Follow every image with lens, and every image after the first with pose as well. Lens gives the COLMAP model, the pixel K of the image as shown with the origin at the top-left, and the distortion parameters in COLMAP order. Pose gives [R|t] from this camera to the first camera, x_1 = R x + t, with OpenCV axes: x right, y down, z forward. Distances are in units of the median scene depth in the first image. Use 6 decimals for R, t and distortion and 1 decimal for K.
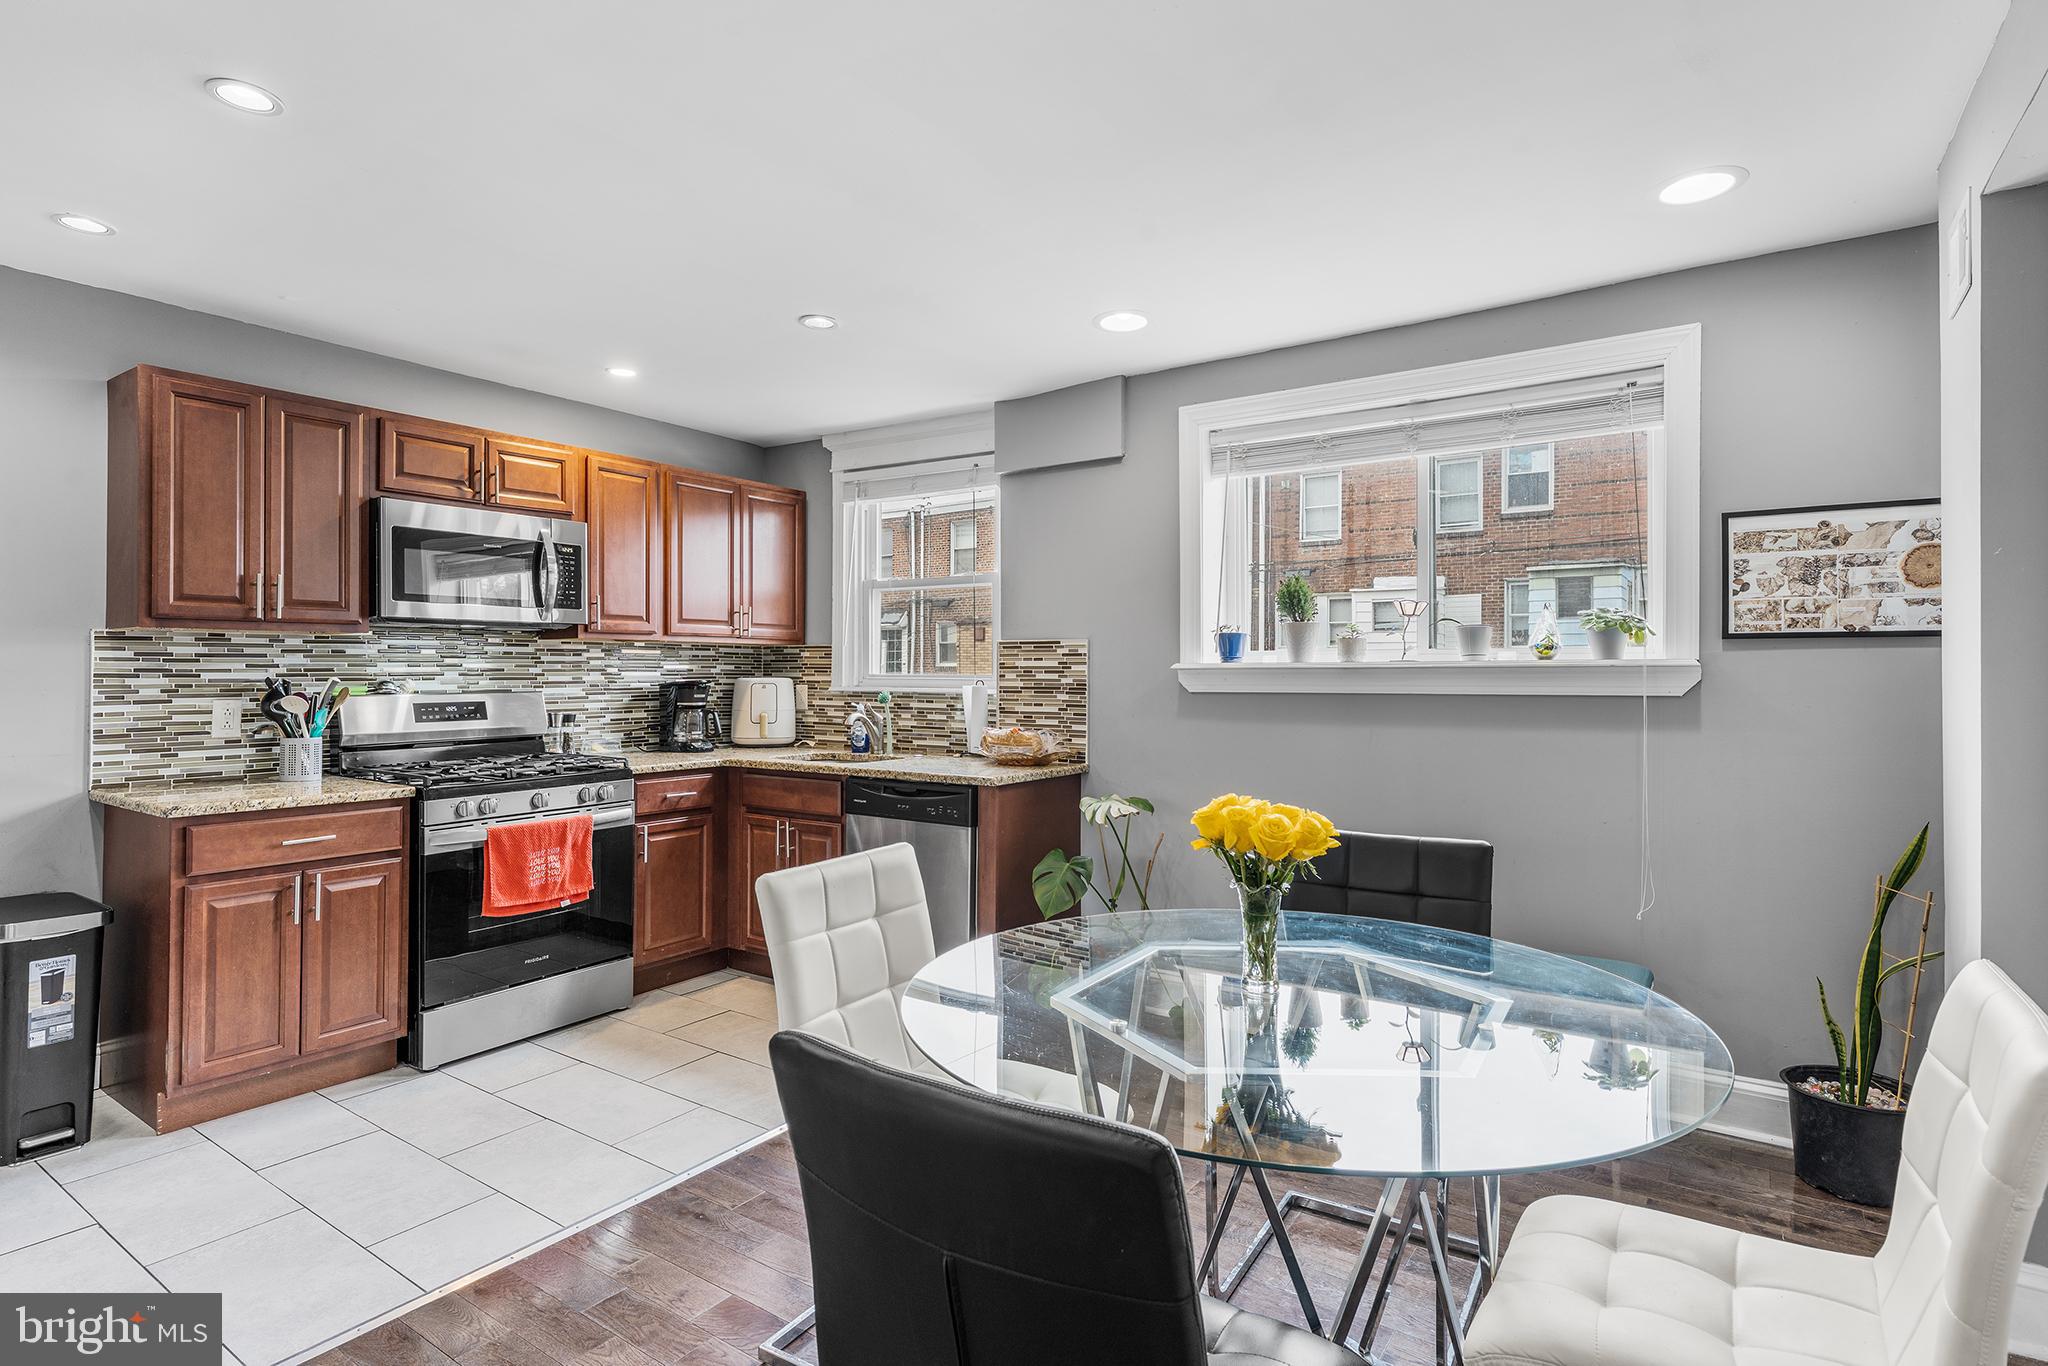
lens RADIAL K [[1037.3, 0, 1016.7], [0, 1037.3, 666.8], [0, 0, 1]] dist [0.023298, -0.000138]
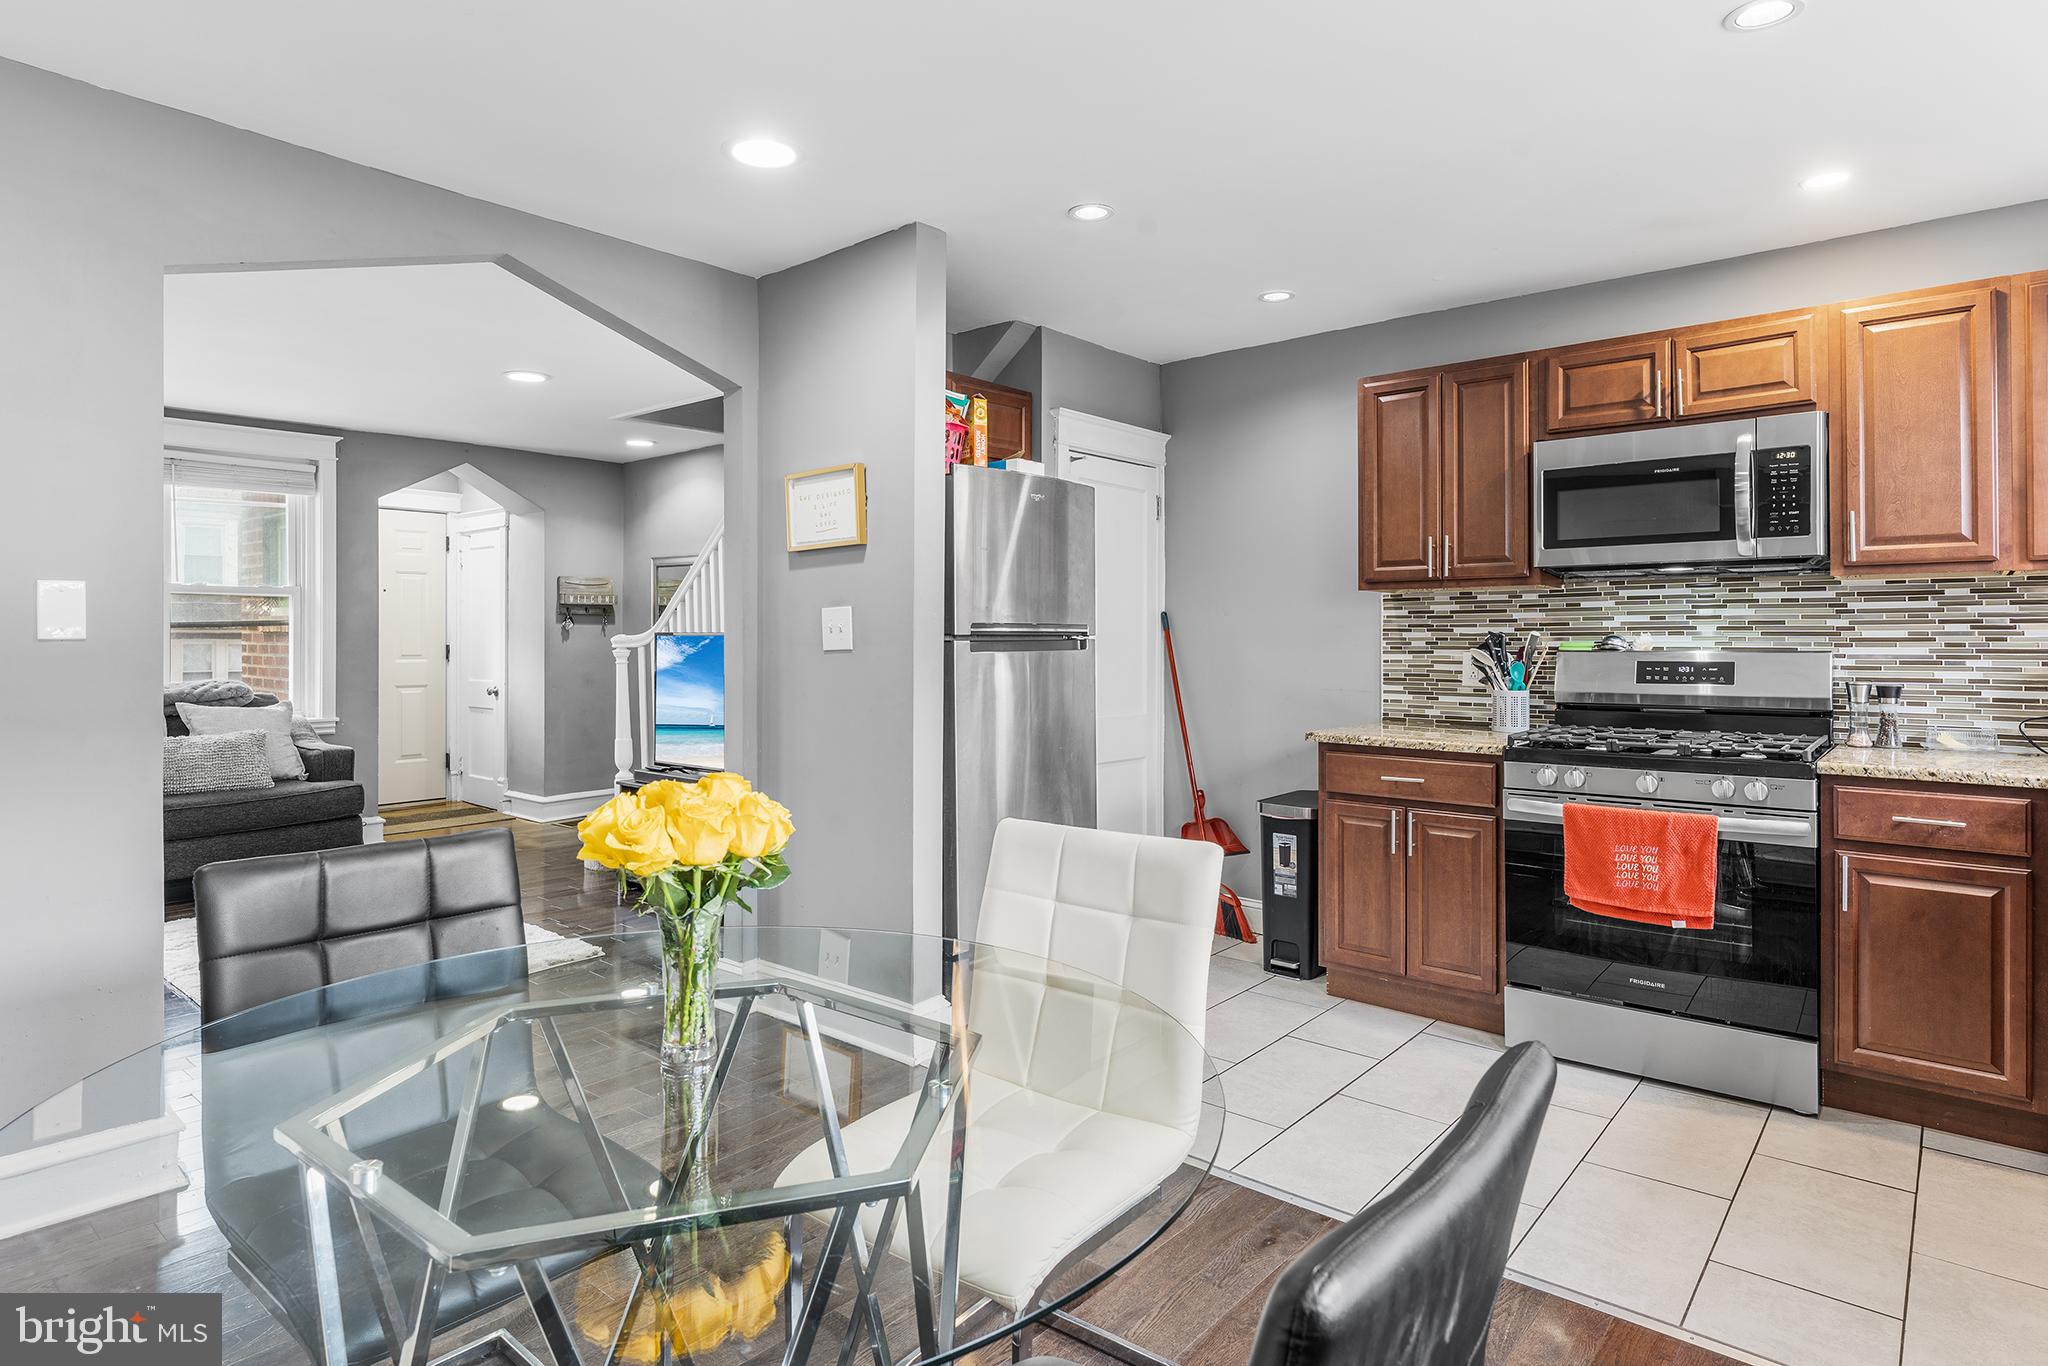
lens RADIAL K [[1128.7, 0, 1020.2], [0, 1128.7, 635.4], [0, 0, 1]] dist [0.000391, -0.000509]
pose [[-0.092478, -0.005346, -0.995700, 0.449900], [0.002212, 0.999982, -0.005574, 0.018737], [0.995712, -0.002718, -0.092464, 0.613010]]
